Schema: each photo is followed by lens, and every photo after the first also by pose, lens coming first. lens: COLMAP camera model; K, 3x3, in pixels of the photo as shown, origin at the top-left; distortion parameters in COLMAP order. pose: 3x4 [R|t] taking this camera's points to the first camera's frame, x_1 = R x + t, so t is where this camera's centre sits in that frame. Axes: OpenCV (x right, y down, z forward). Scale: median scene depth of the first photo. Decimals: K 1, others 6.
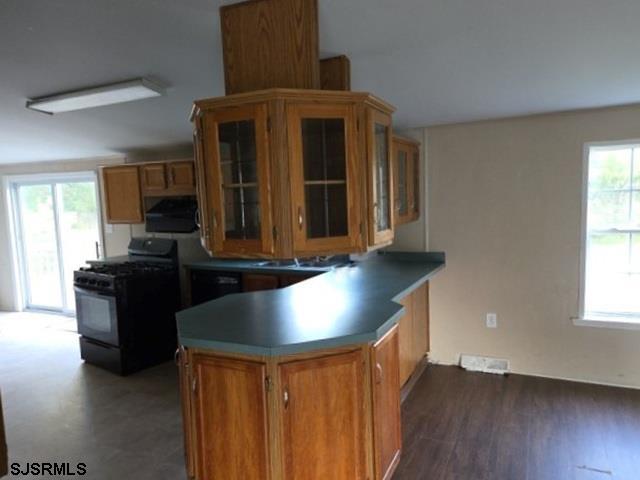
lens RADIAL K [[437.4, 0, 320.2], [0, 437.4, 249.0], [0, 0, 1]] dist [0.061867, -0.028682]
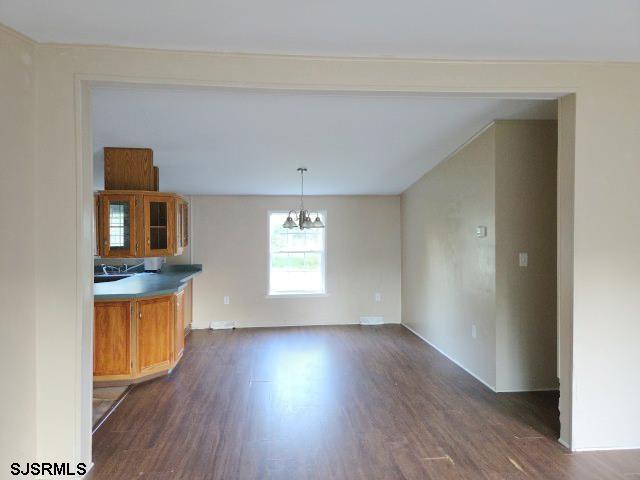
lens RADIAL K [[437.4, 0, 320.1], [0, 437.4, 234.6], [0, 0, 1]] dist [0.061867, -0.028682]
pose [[0.846825, 0.031713, 0.530926, -0.288509], [0.024736, 0.994792, -0.098875, 0.085311], [-0.531297, 0.096863, 0.841630, -0.849774]]
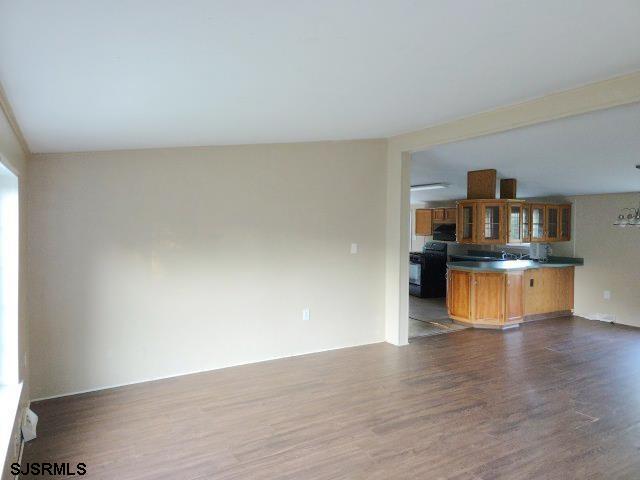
lens RADIAL K [[437.4, 0, 316.2], [0, 437.4, 234.1], [0, 0, 1]] dist [0.061867, -0.028682]
pose [[0.827136, 0.053355, -0.559463, 0.445660], [-0.100477, 0.993484, -0.053804, 0.142782], [0.552946, 0.100716, 0.827107, -1.461596]]
